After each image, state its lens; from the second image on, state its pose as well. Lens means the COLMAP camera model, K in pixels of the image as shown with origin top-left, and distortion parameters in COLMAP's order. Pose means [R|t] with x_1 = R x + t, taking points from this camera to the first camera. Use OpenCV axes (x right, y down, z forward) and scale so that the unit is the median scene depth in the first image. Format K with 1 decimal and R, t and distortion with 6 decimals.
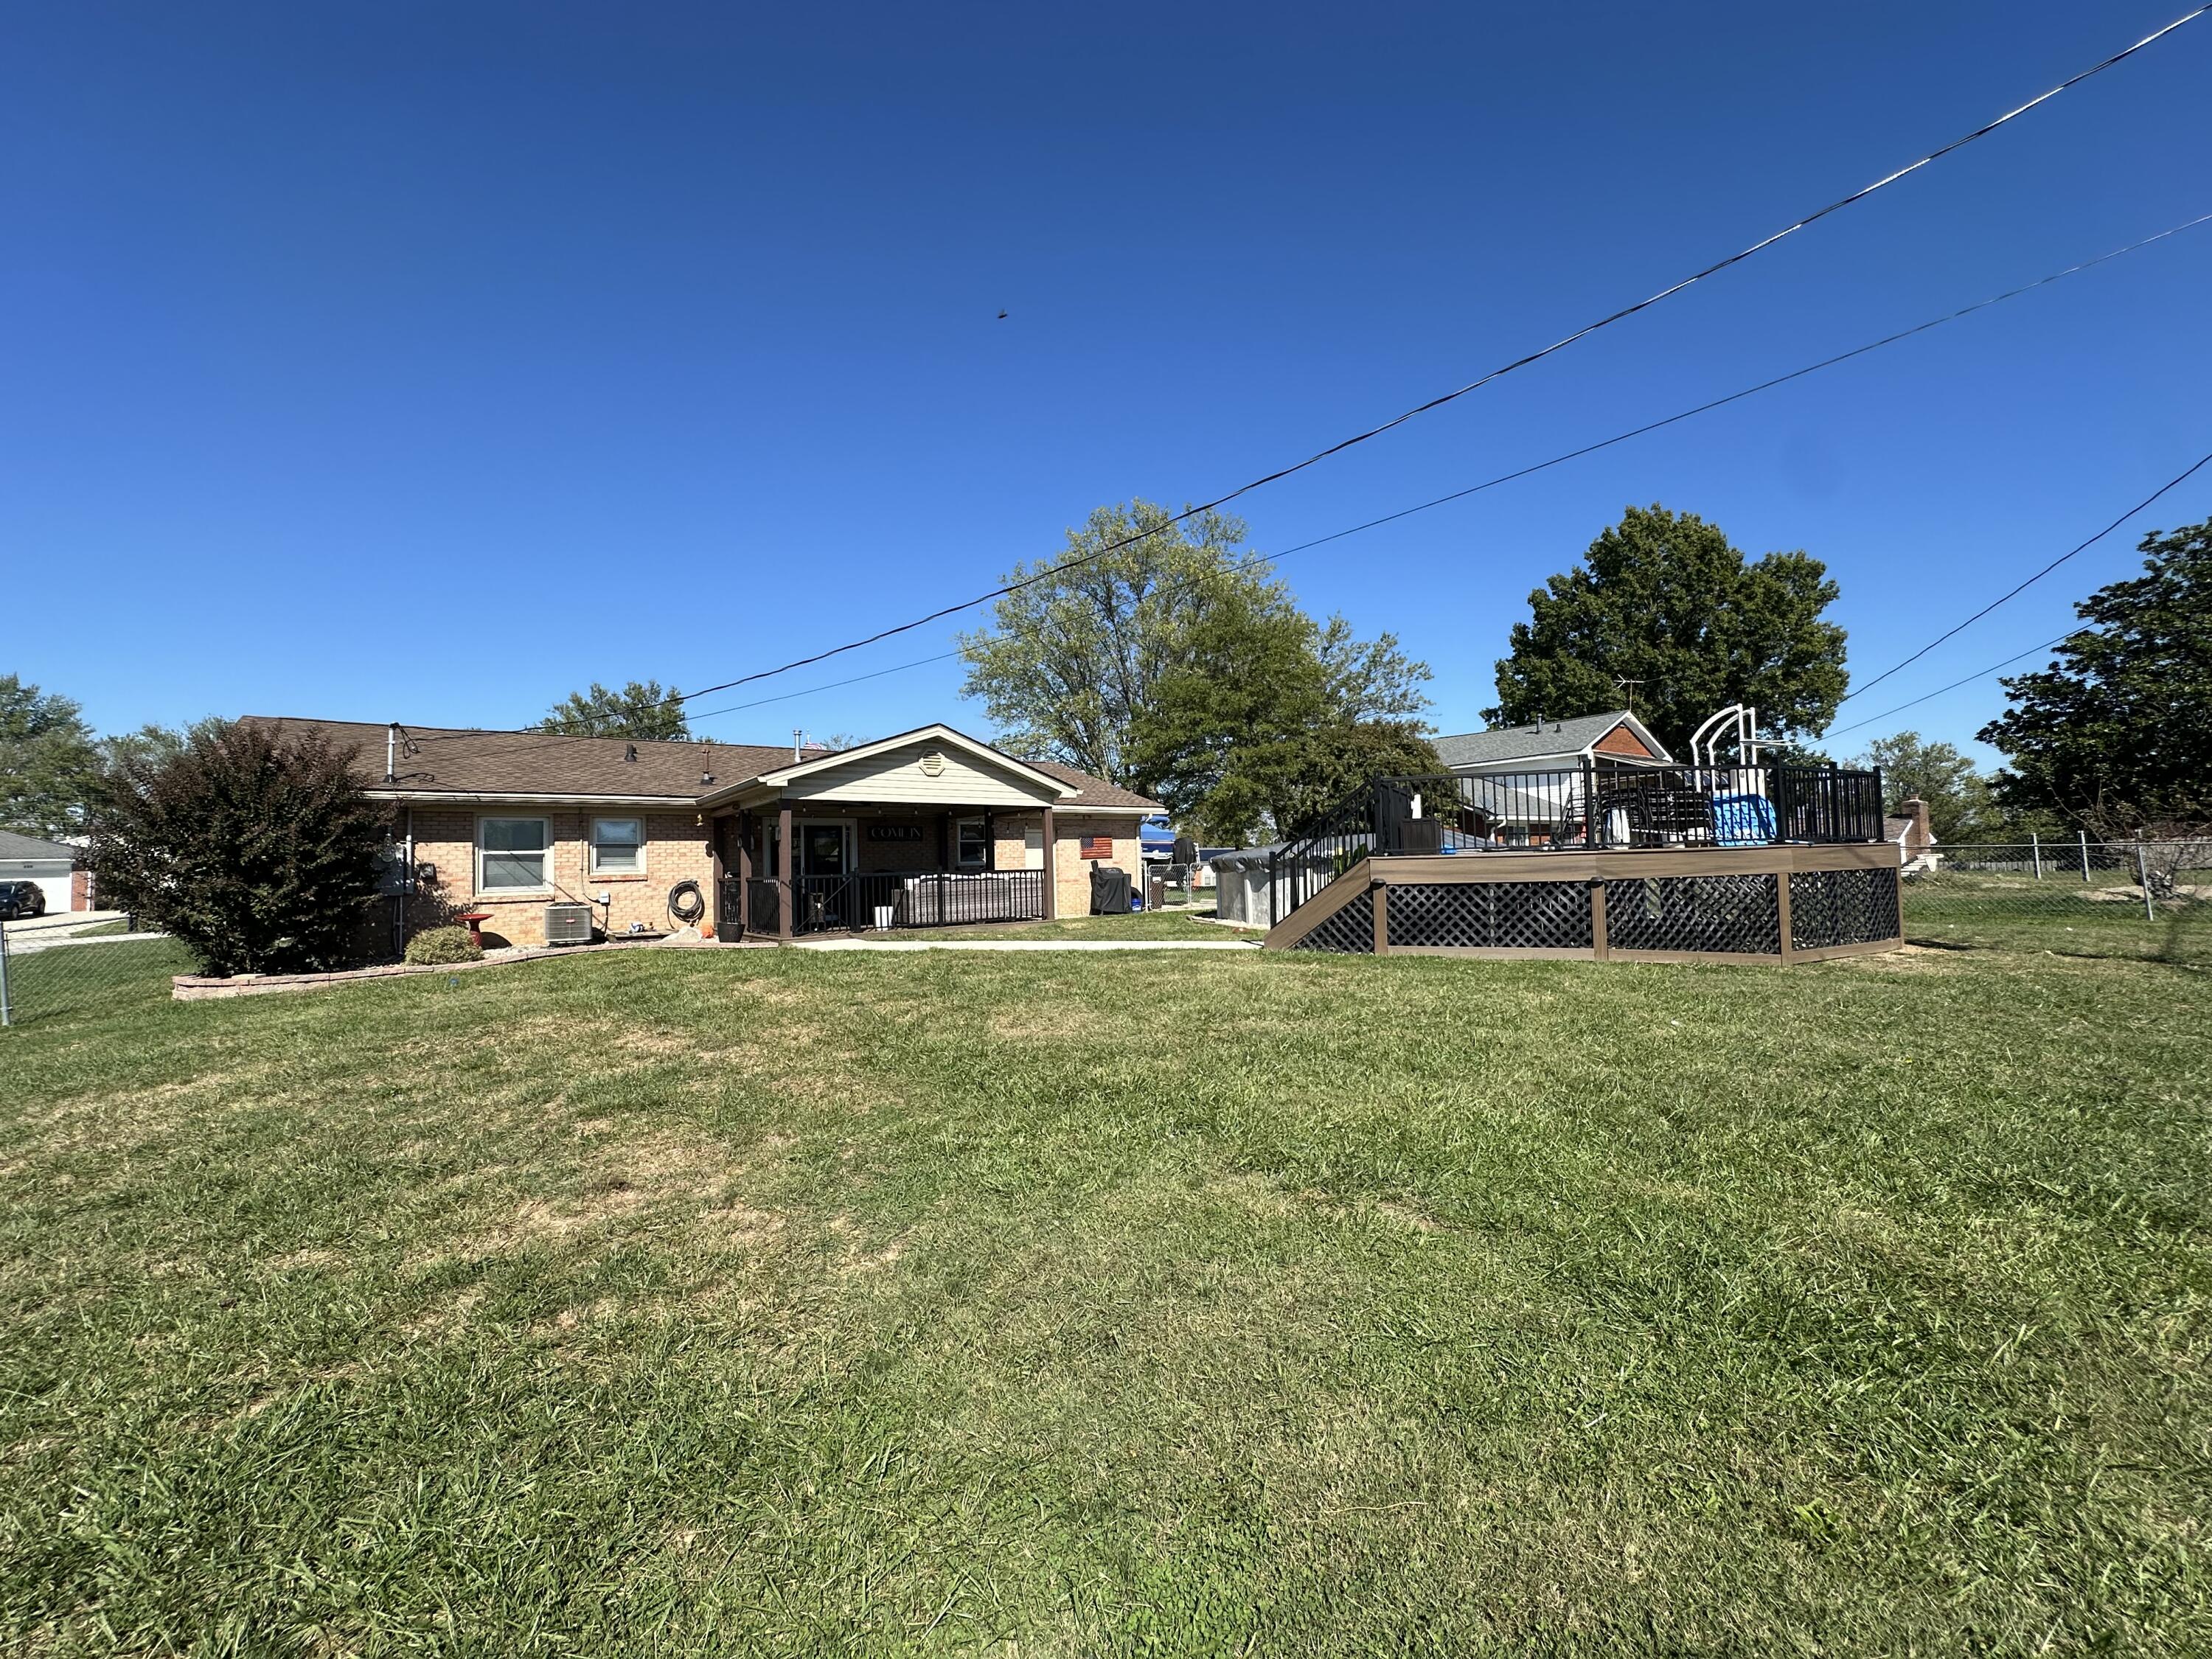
lens RADIAL K [[895.5, 0, 1119.7], [0, 895.5, 830.4], [0, 0, 1]] dist [-0.000738, 0.000075]
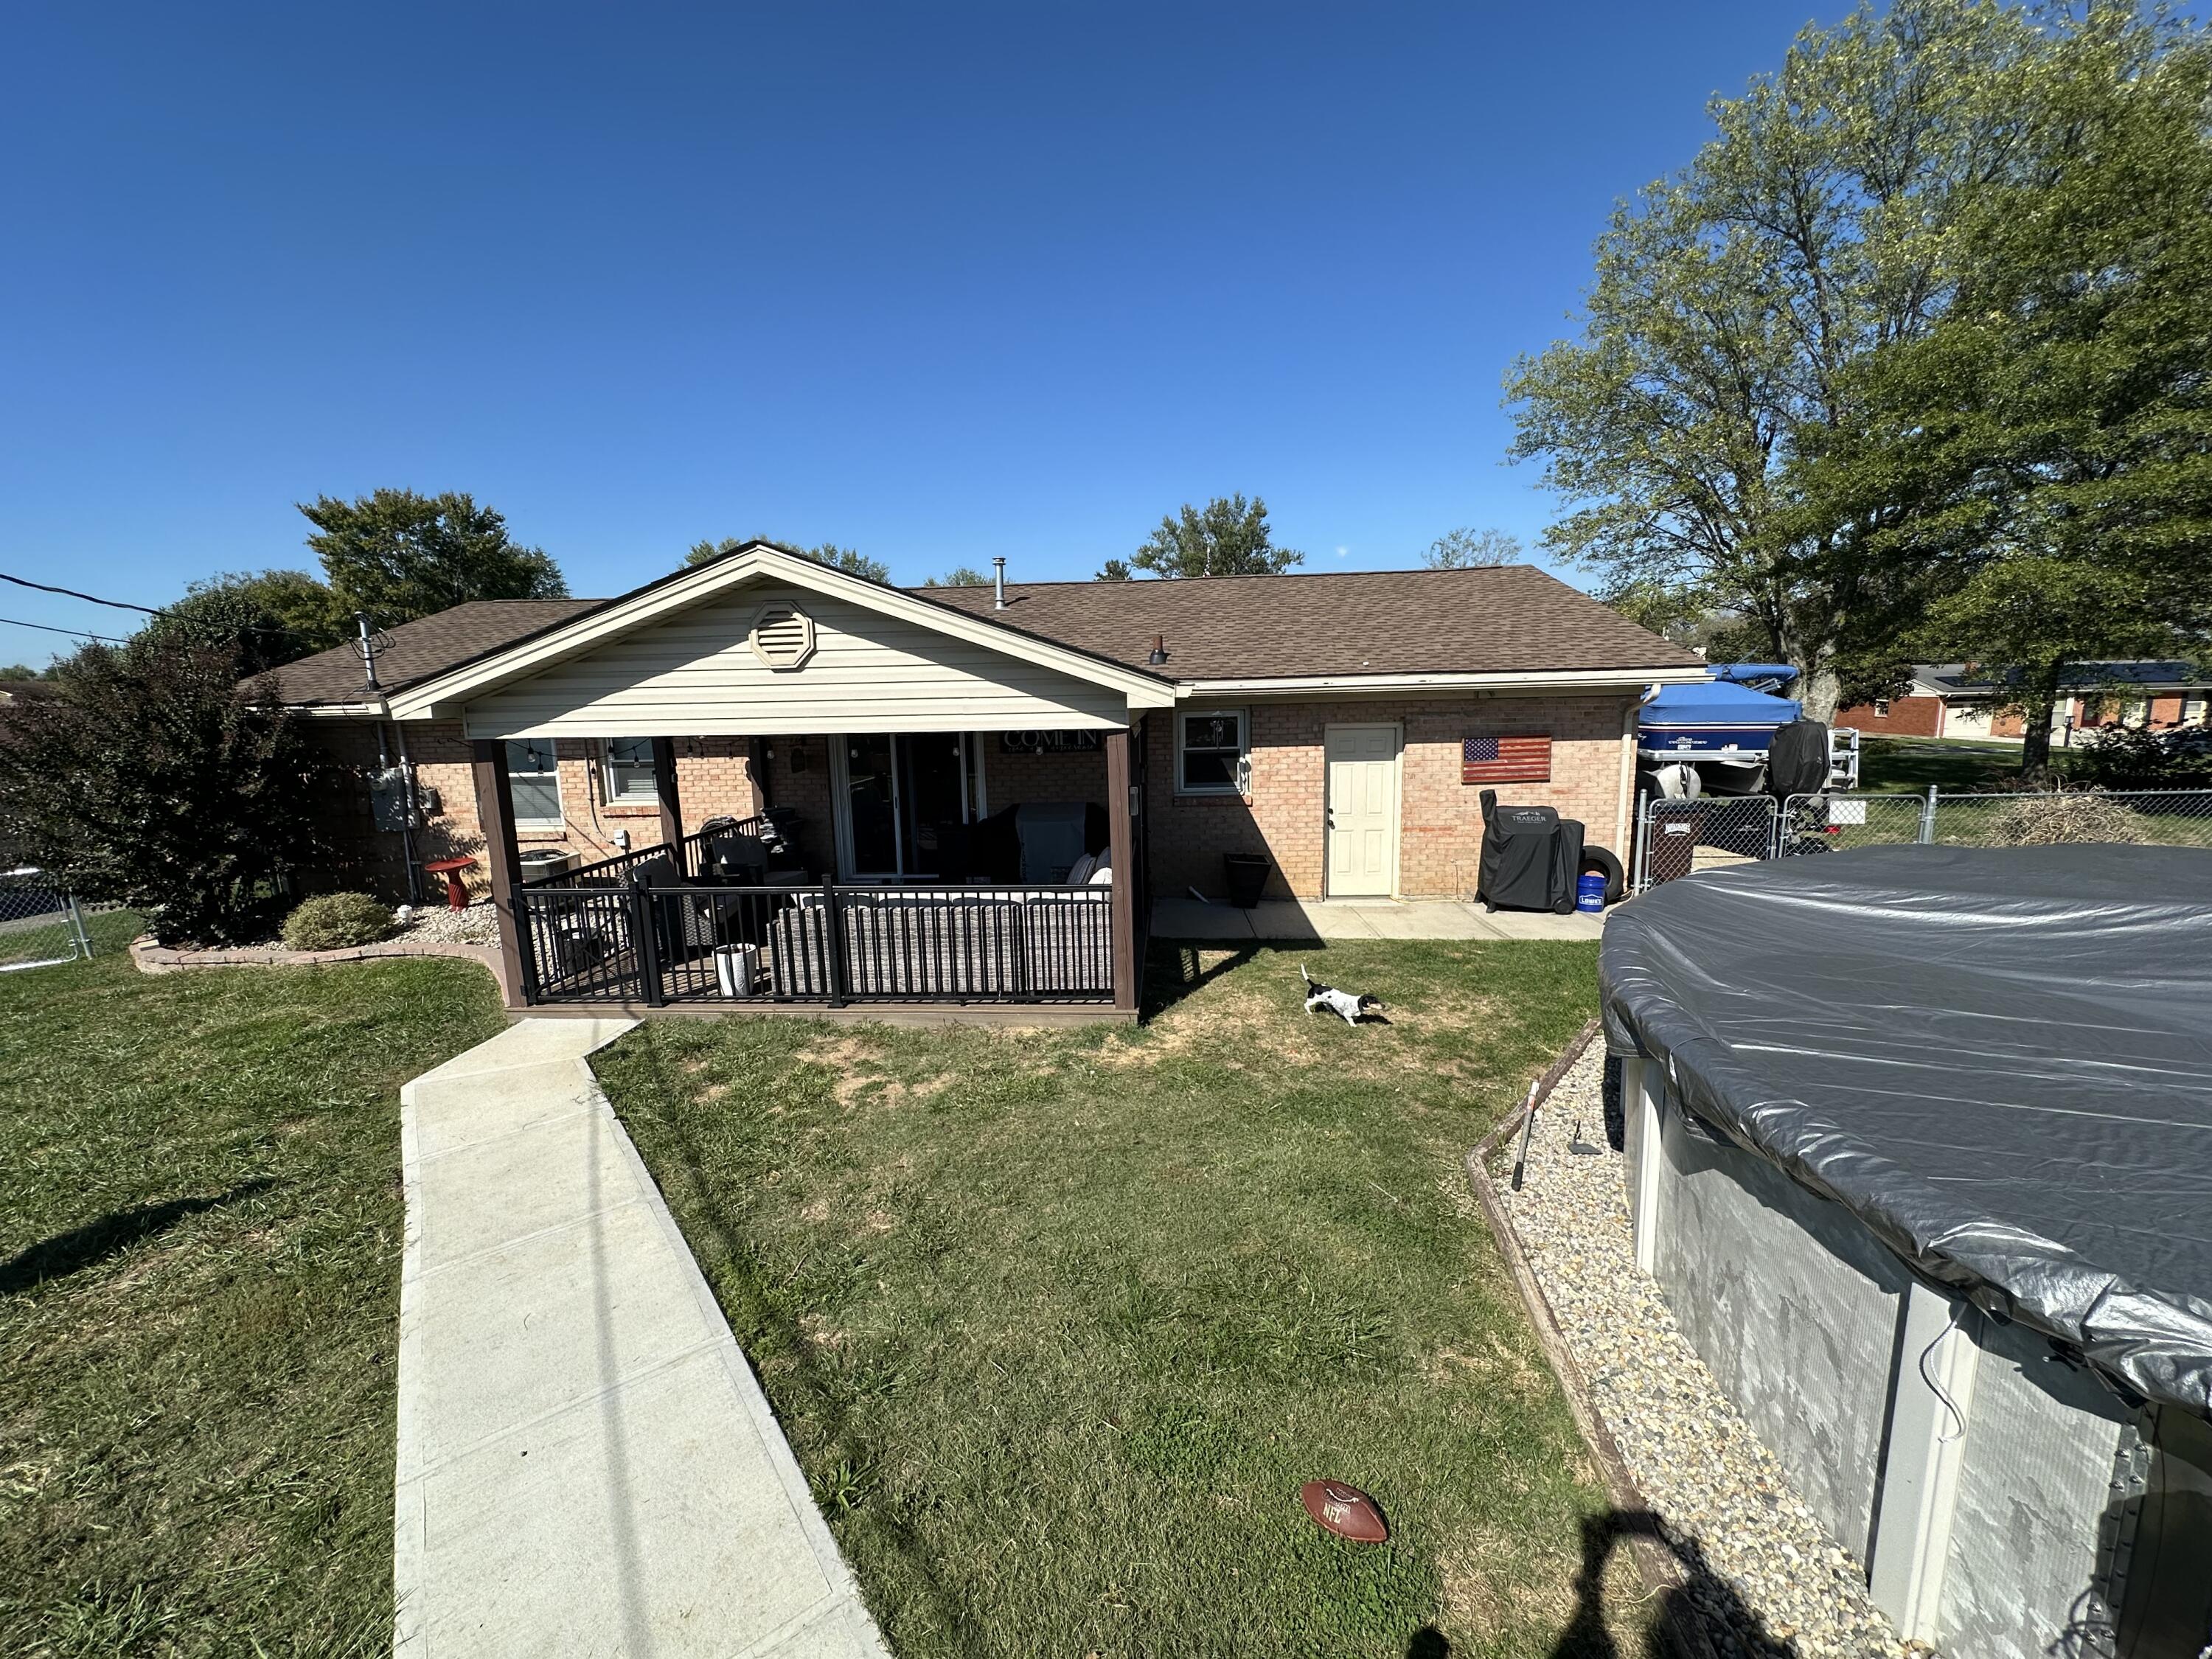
lens RADIAL K [[895.5, 0, 1119.7], [0, 895.5, 830.4], [0, 0, 1]] dist [-0.000738, 0.000075]
pose [[0.749135, 0.112412, -0.652809, 0.127680], [0.030586, 0.978575, 0.203608, -0.043996], [0.661711, -0.172497, 0.729646, 0.503988]]
